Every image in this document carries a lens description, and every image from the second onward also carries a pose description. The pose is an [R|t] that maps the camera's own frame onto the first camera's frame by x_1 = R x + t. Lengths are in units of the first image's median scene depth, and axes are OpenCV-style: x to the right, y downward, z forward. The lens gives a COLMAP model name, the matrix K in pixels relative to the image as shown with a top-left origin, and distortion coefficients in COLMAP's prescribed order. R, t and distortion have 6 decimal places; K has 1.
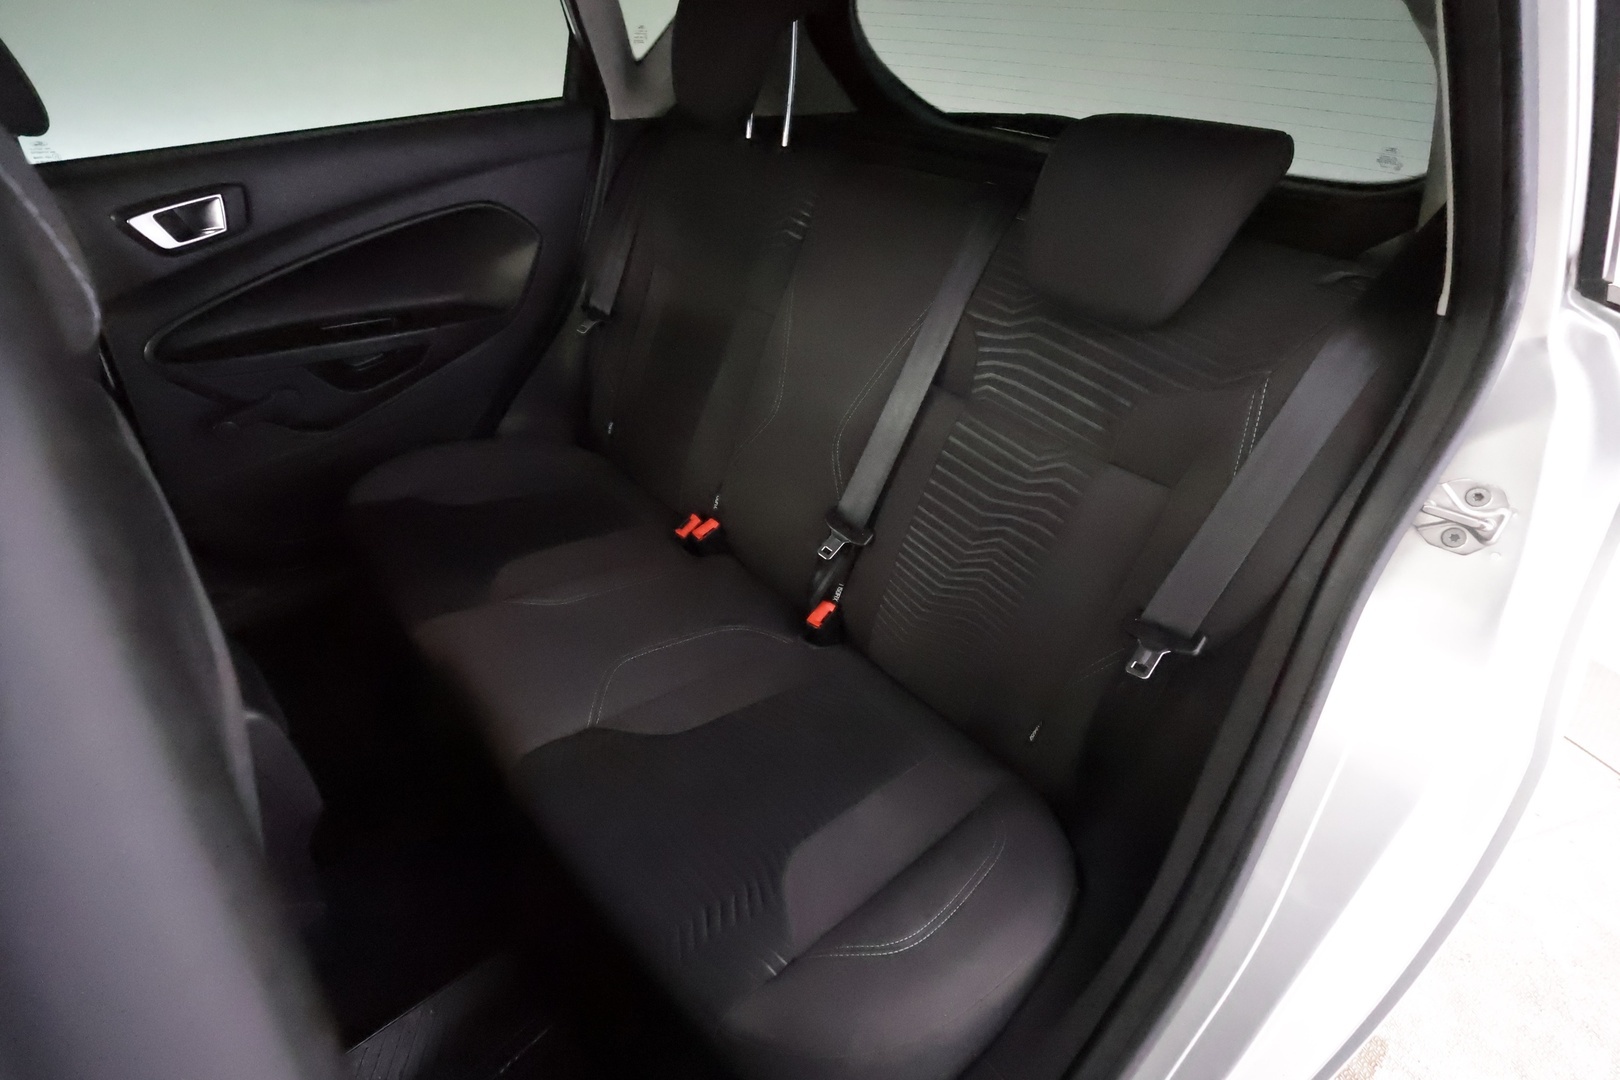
lens RADIAL K [[753.3, 0, 810.0], [0, 753.3, 540.0], [0, 0, 1]] dist [0.016282, 0.000691]
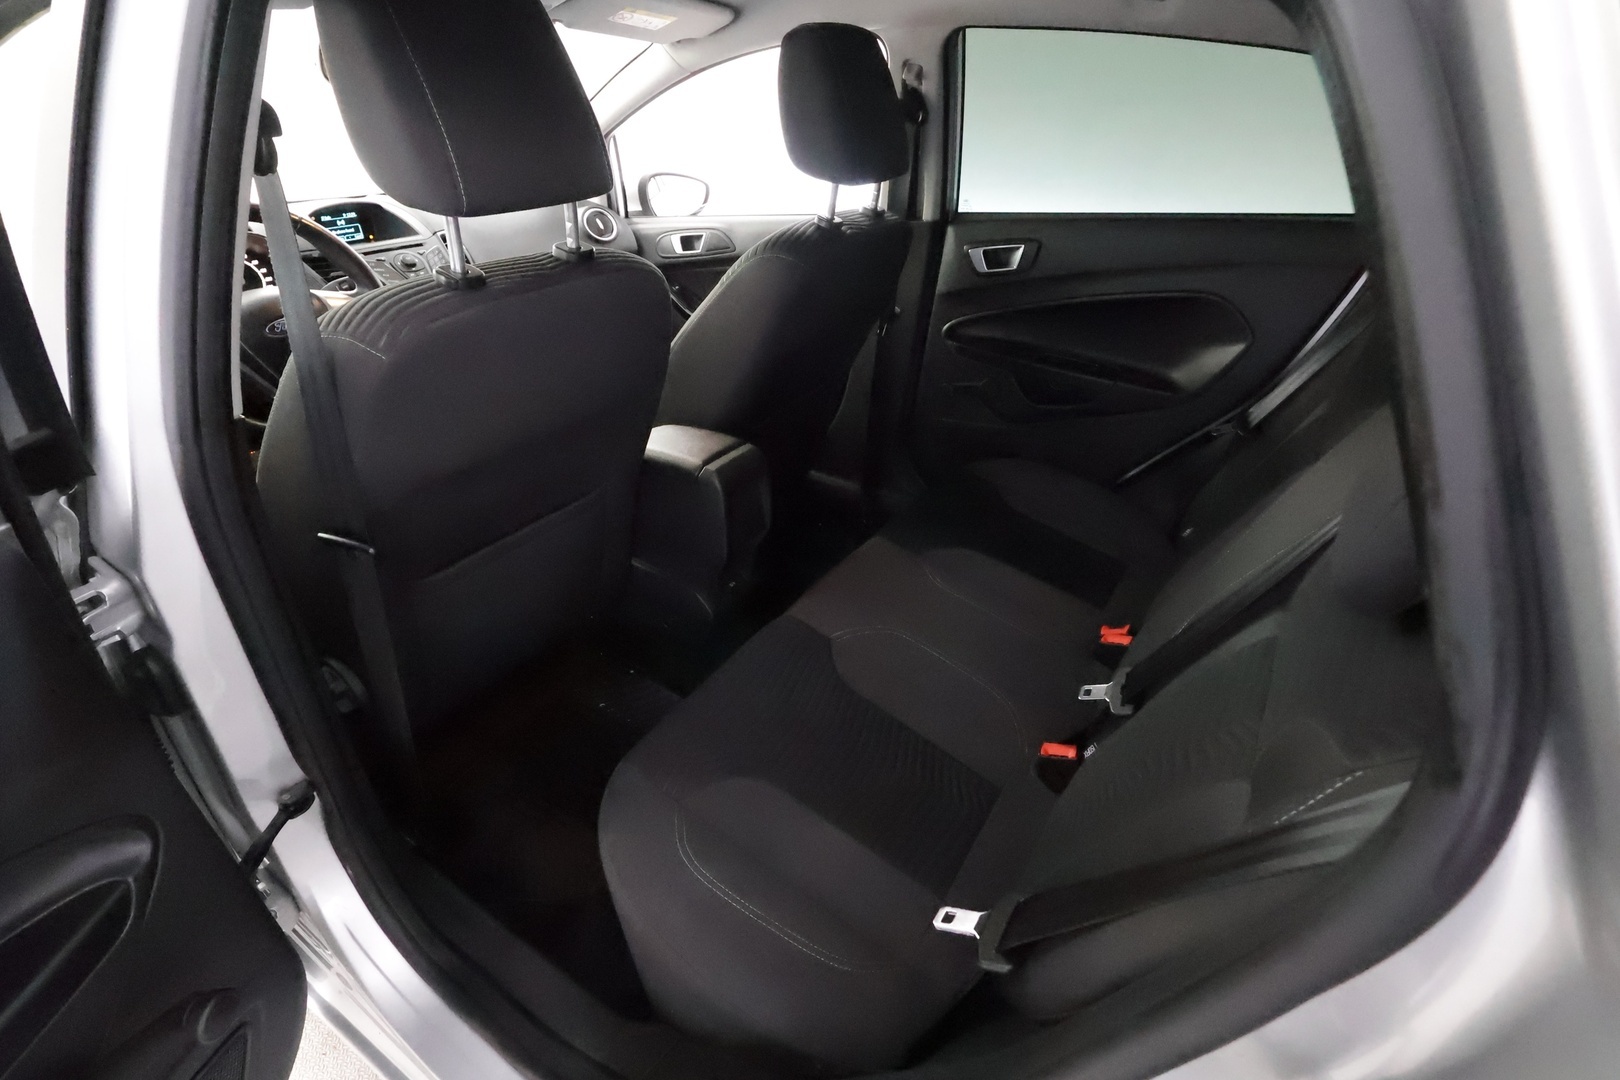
lens RADIAL K [[753.3, 0, 810.0], [0, 753.3, 540.0], [0, 0, 1]] dist [0.016282, 0.000691]
pose [[0.258891, 0.471788, -0.842847, 0.582487], [-0.569757, 0.779213, 0.261160, -0.164537], [0.779969, 0.412606, 0.470536, 0.251111]]
